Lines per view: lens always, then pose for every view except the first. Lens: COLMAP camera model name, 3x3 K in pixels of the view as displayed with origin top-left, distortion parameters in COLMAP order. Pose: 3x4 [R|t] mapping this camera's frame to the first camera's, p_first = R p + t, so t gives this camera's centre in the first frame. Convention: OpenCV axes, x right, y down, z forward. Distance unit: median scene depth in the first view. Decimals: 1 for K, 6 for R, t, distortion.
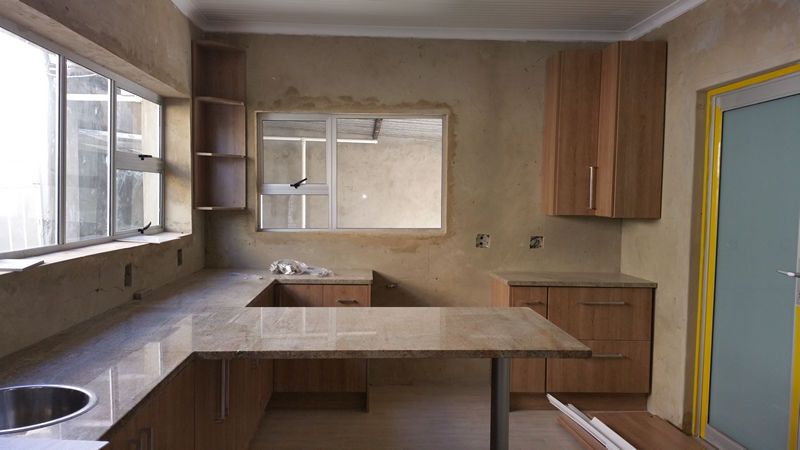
lens RADIAL K [[630.8, 0, 386.1], [0, 630.8, 236.5], [0, 0, 1]] dist [0.087650, -0.148840]
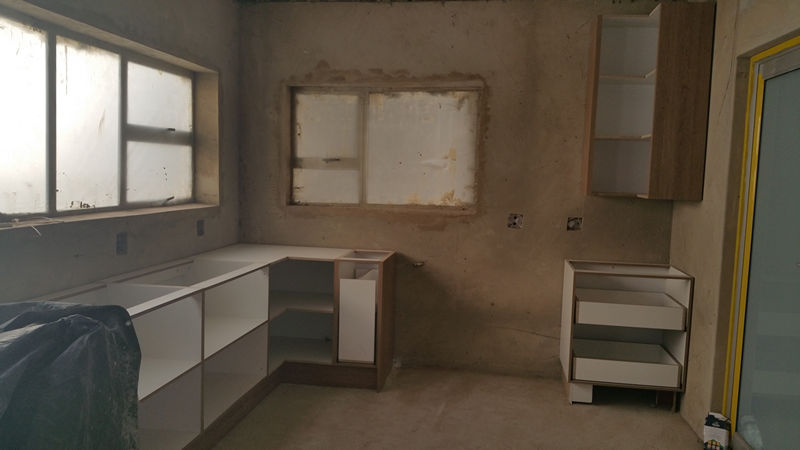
lens RADIAL K [[630.8, 0, 416.1], [0, 630.8, 235.3], [0, 0, 1]] dist [0.087650, -0.148840]
pose [[0.983369, 0.032755, -0.178642, 0.181667], [-0.026640, 0.998978, 0.036524, -0.002070], [0.179655, -0.031157, 0.983236, 0.040115]]
